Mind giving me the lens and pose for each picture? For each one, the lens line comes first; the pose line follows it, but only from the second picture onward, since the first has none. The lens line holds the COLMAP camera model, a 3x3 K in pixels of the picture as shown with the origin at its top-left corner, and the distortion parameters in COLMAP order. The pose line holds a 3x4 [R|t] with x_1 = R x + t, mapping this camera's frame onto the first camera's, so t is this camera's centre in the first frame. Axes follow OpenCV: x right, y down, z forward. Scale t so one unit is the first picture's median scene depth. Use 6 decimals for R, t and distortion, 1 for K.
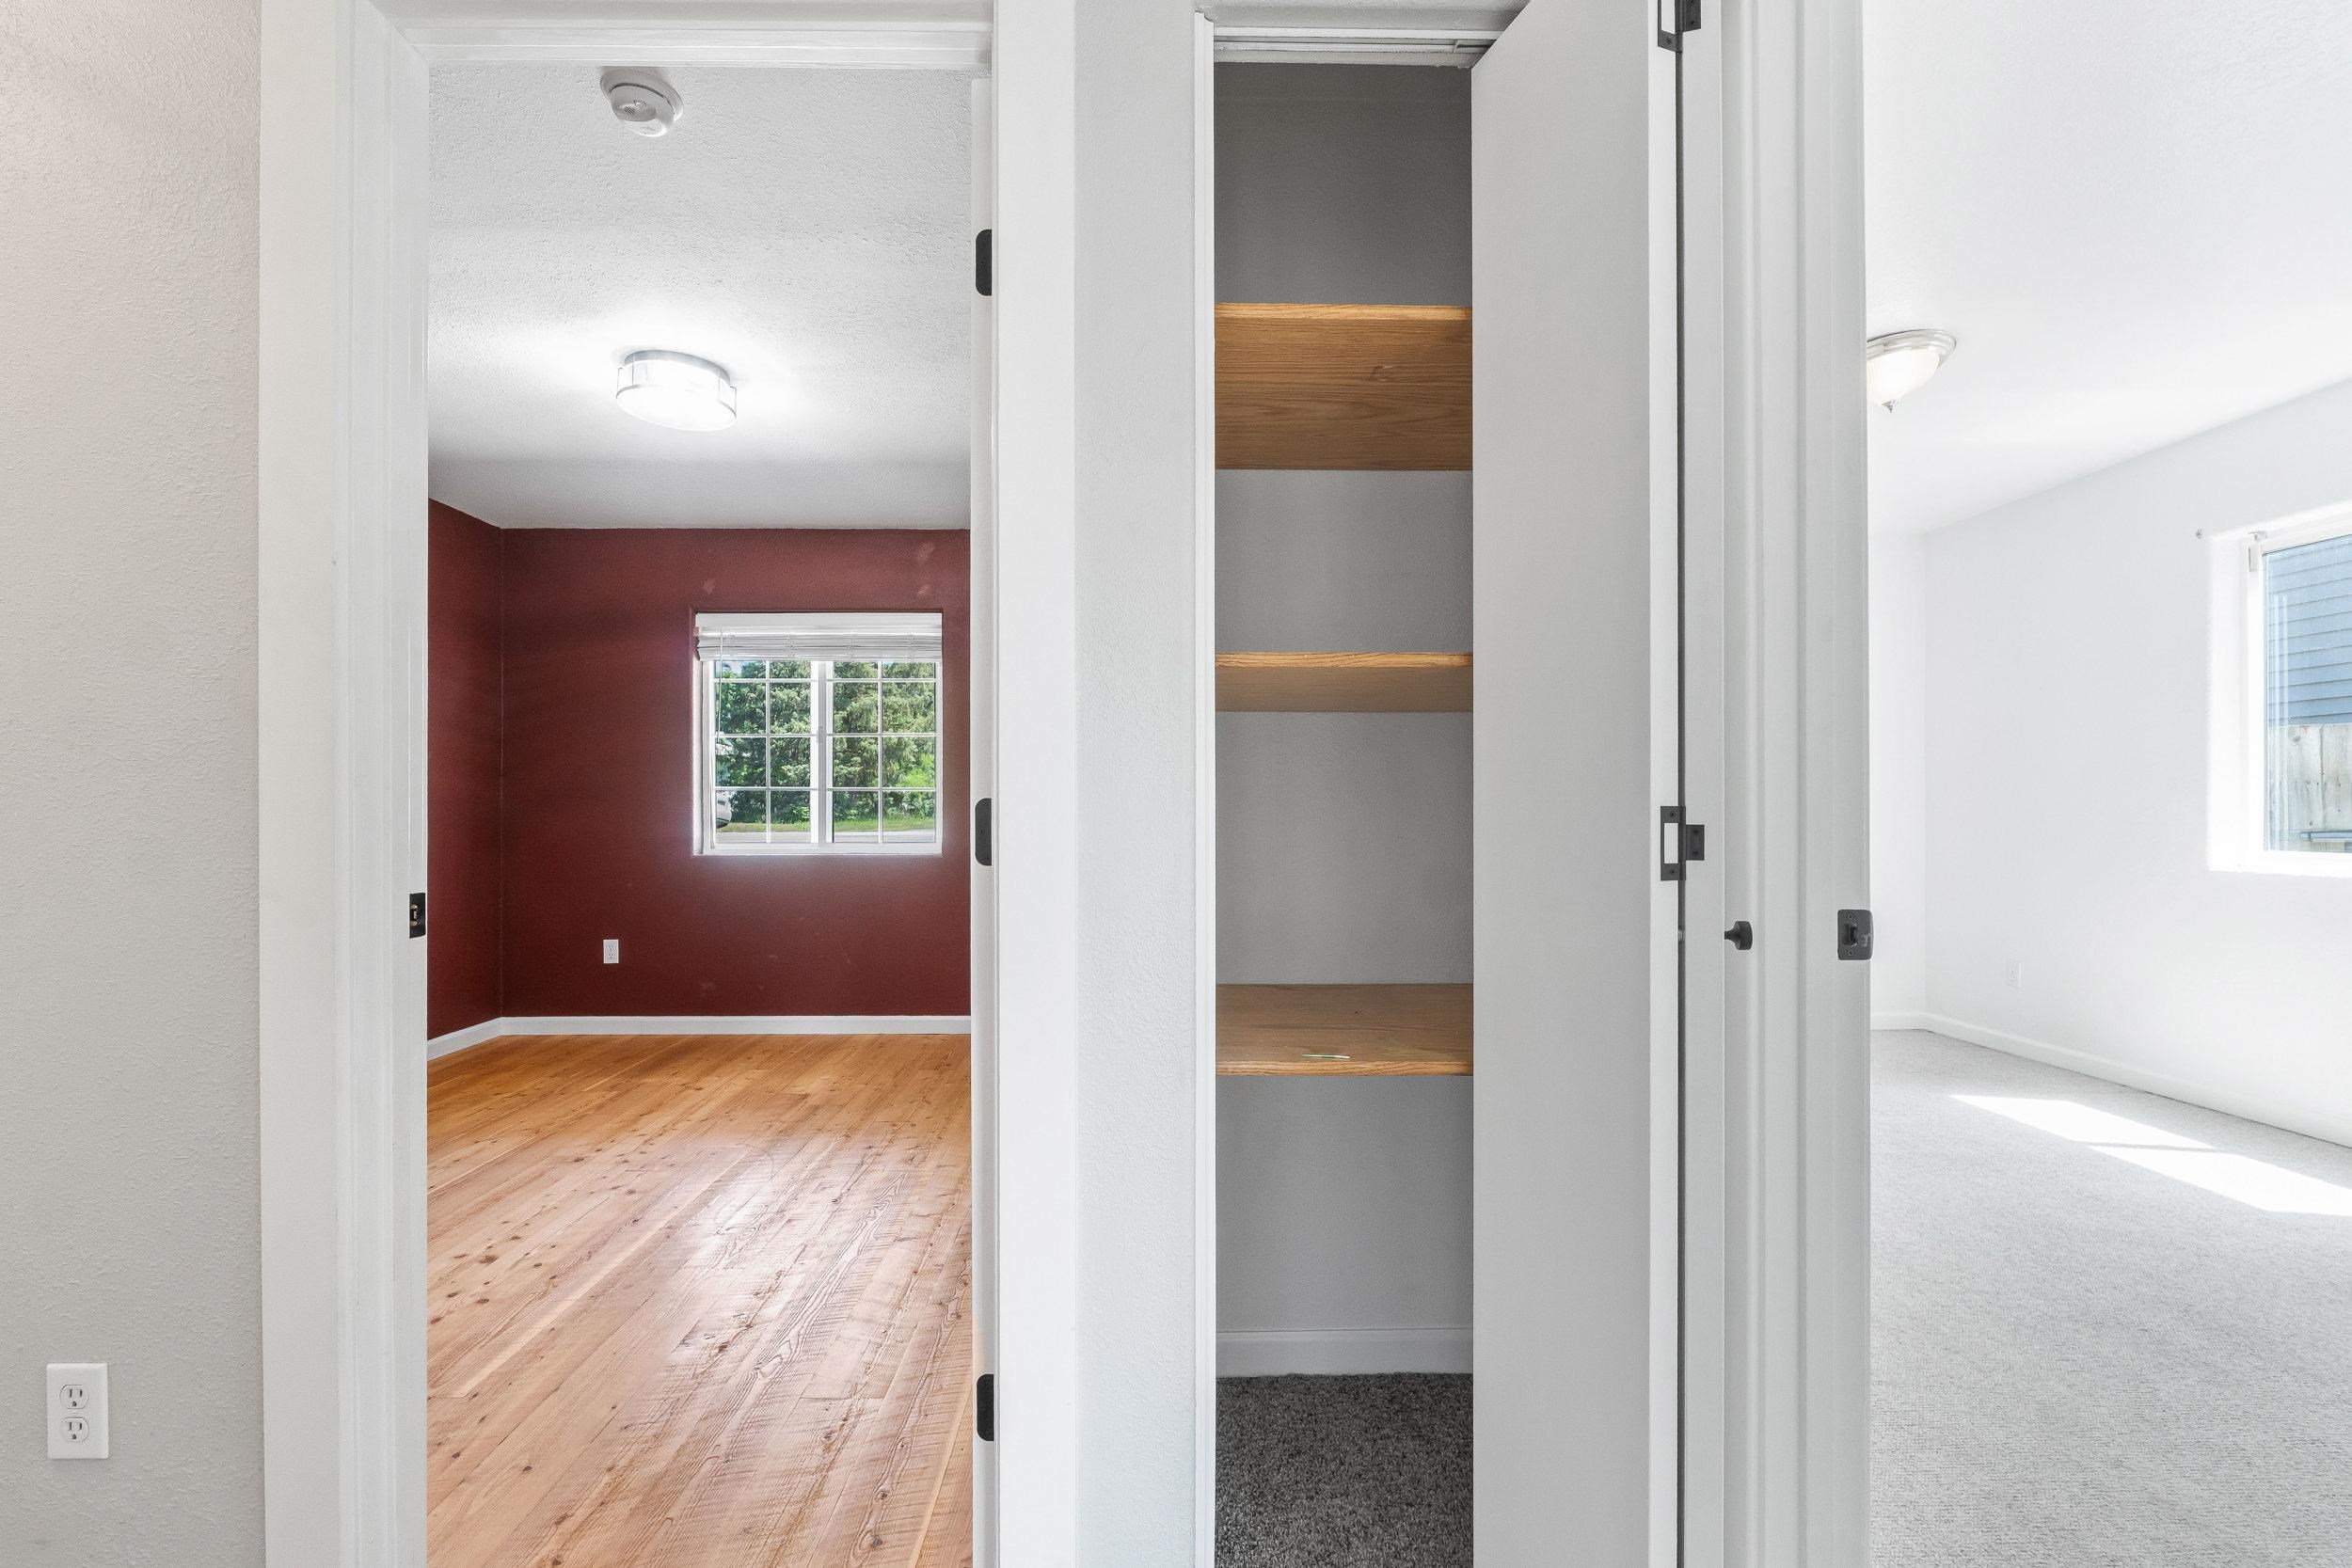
lens RADIAL K [[1000.5, 0, 1168.3], [0, 1000.5, 806.5], [0, 0, 1]] dist [-0.010515, -0.000056]
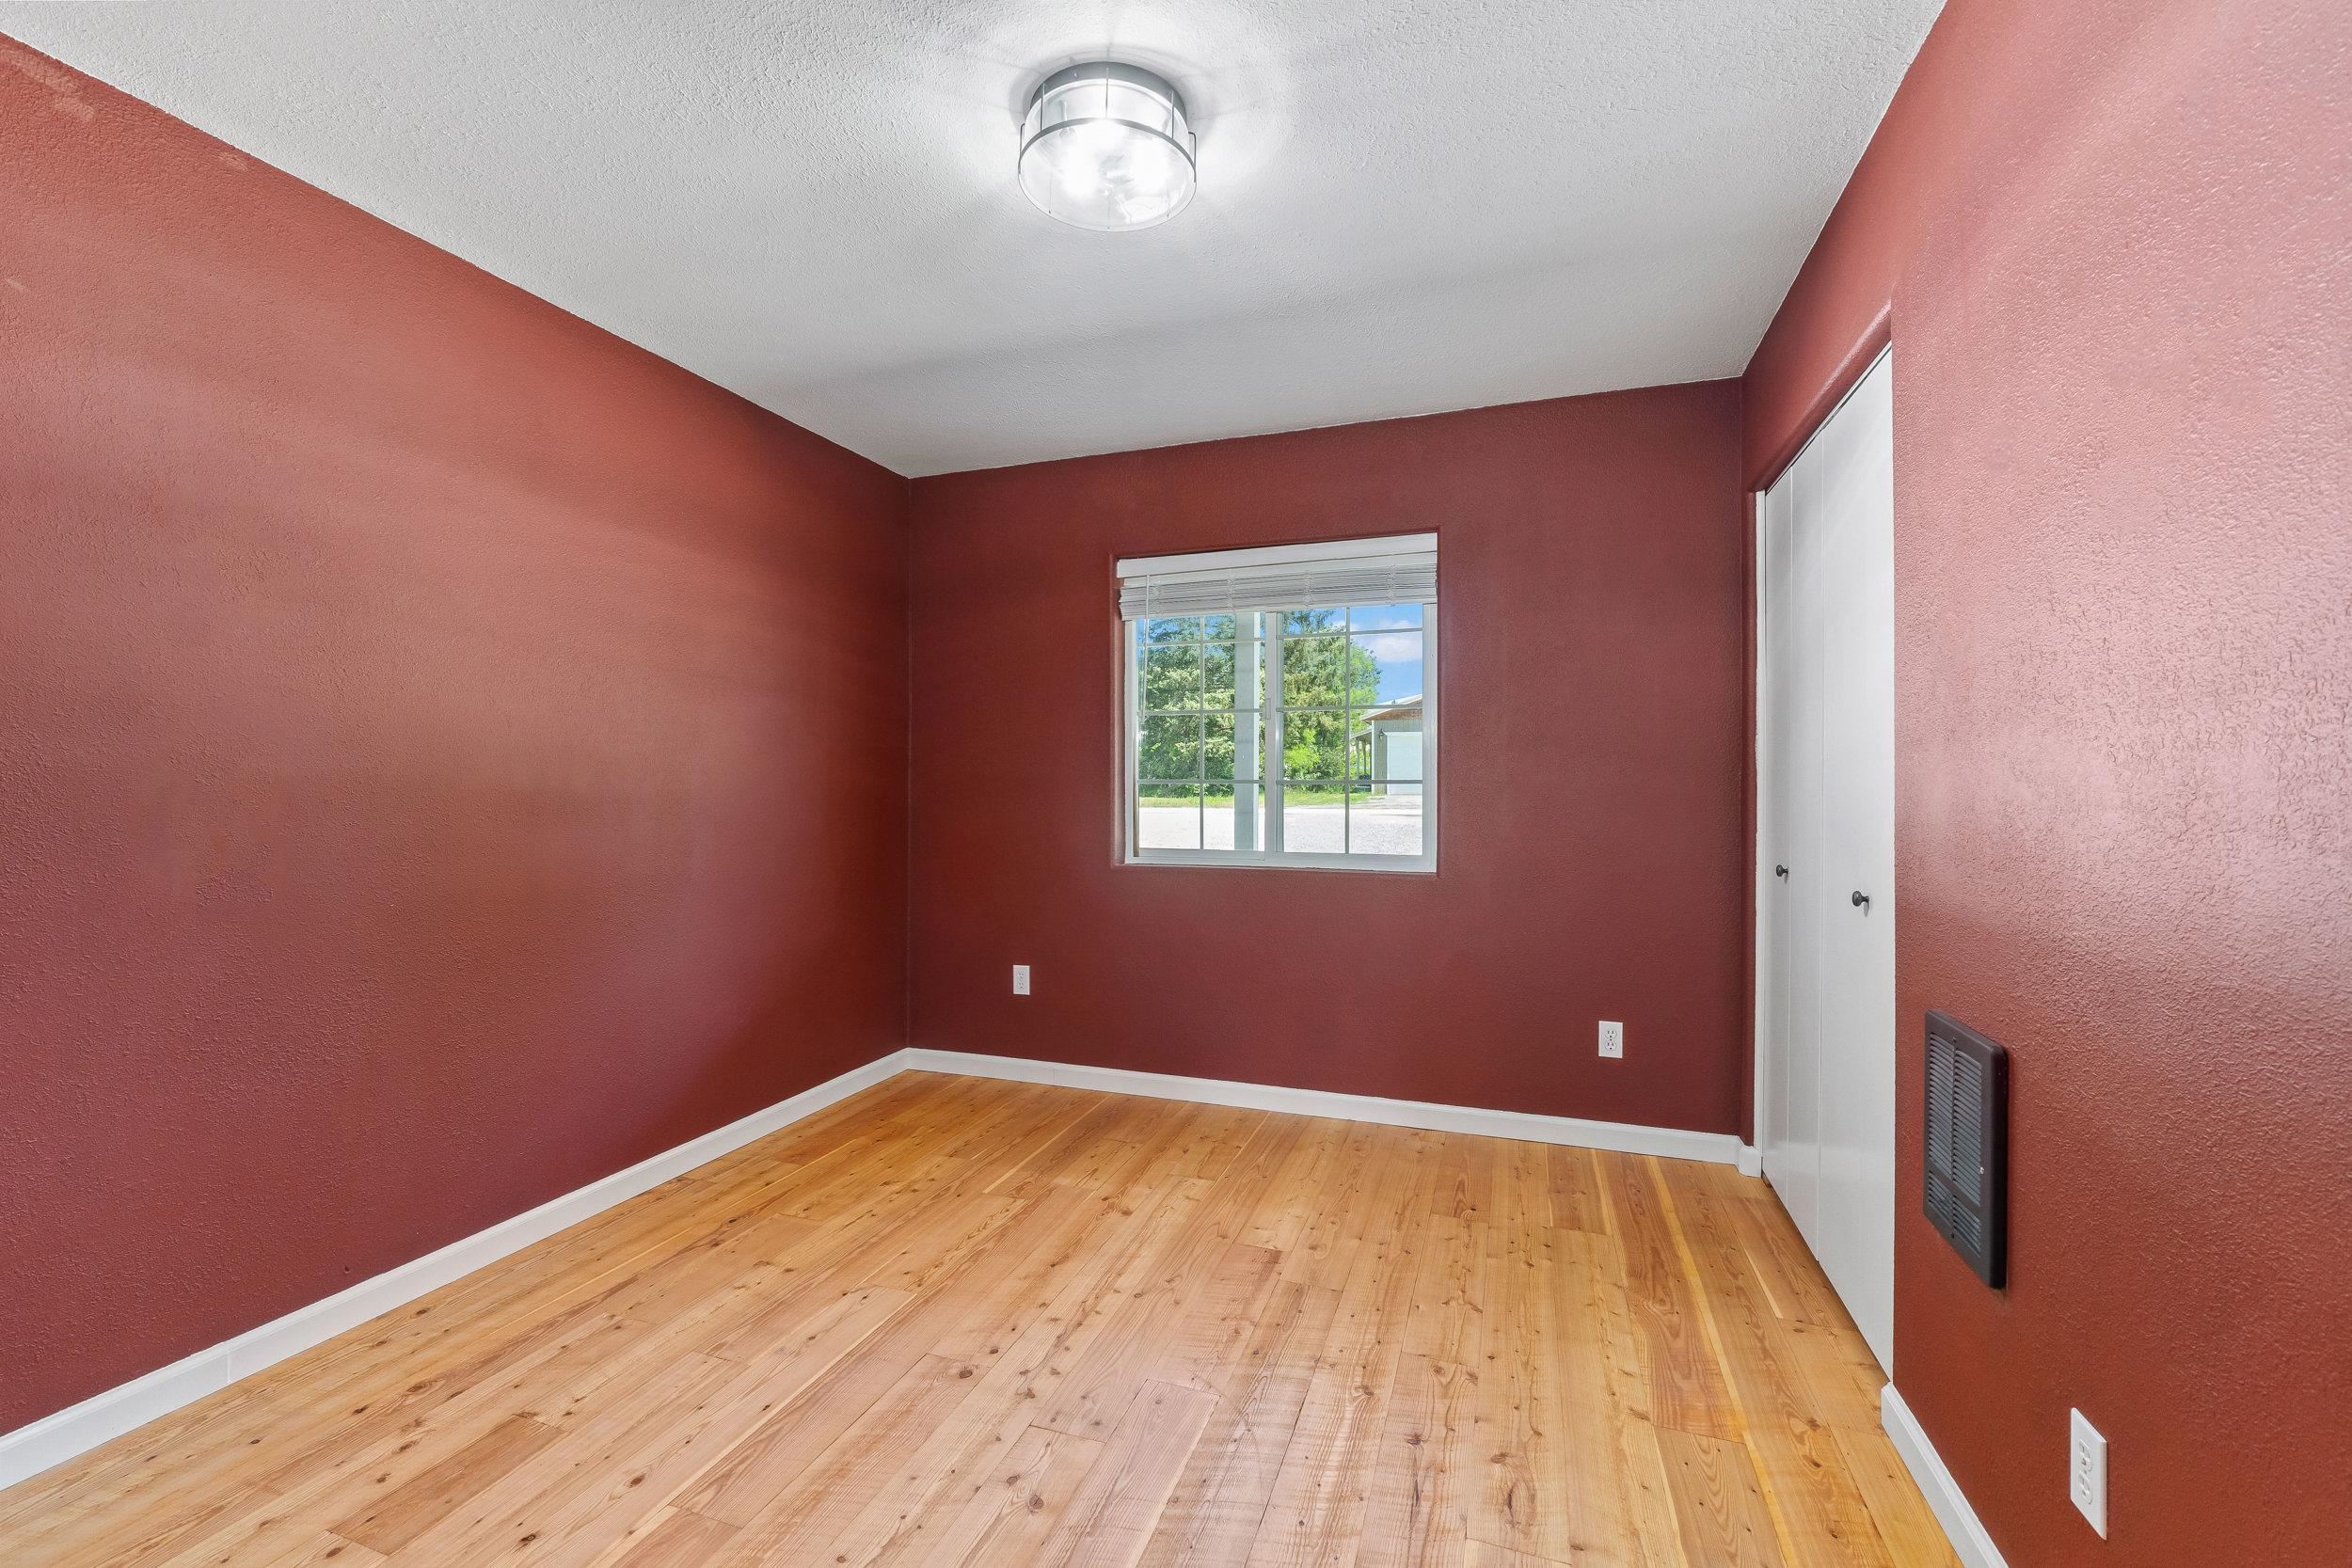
lens RADIAL K [[987.5, 0, 1175.9], [0, 987.5, 774.2], [0, 0, 1]] dist [-0.000794, -0.000040]
pose [[0.934212, -0.000801, -0.356716, -0.191841], [-0.001260, 0.999984, -0.005547, -0.024526], [0.356715, 0.005632, 0.934196, 0.364433]]
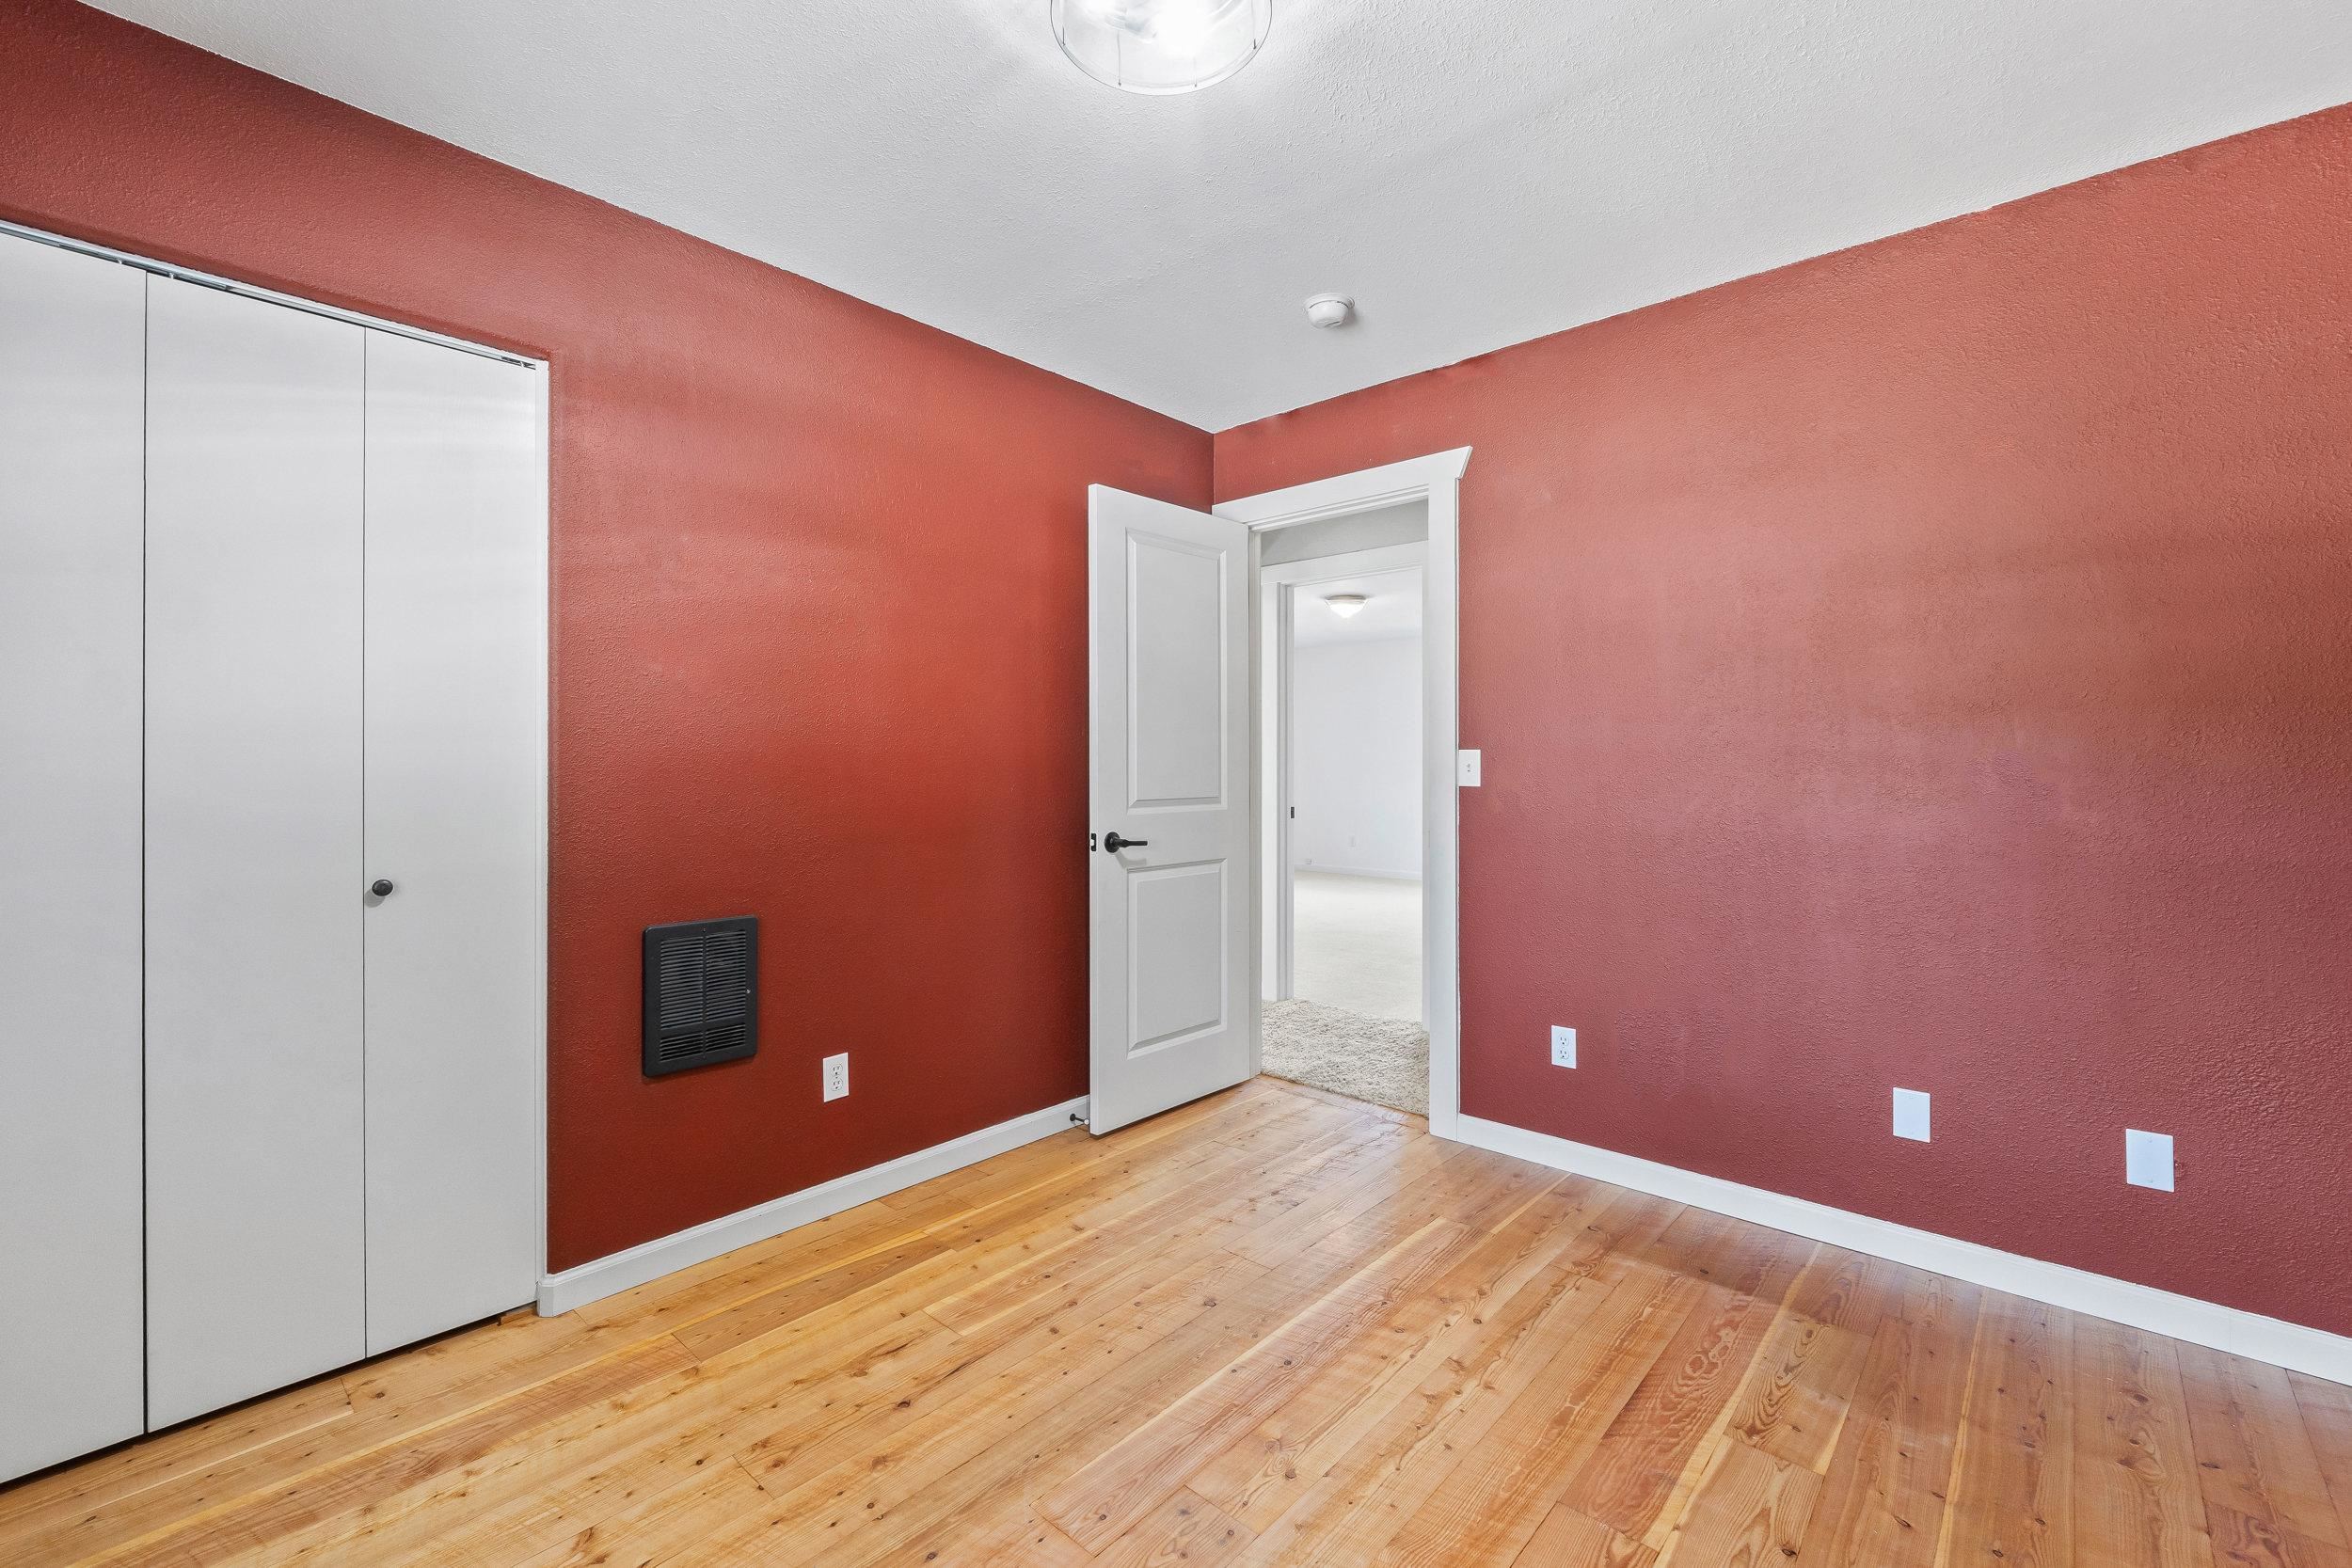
lens RADIAL K [[987.5, 0, 1175.9], [0, 987.5, 774.2], [0, 0, 1]] dist [-0.000794, -0.000040]
pose [[-0.726250, -0.005041, 0.687413, -0.675675], [-0.003223, 0.999987, 0.003928, -0.019340], [-0.687424, 0.000638, -0.726256, 1.098884]]
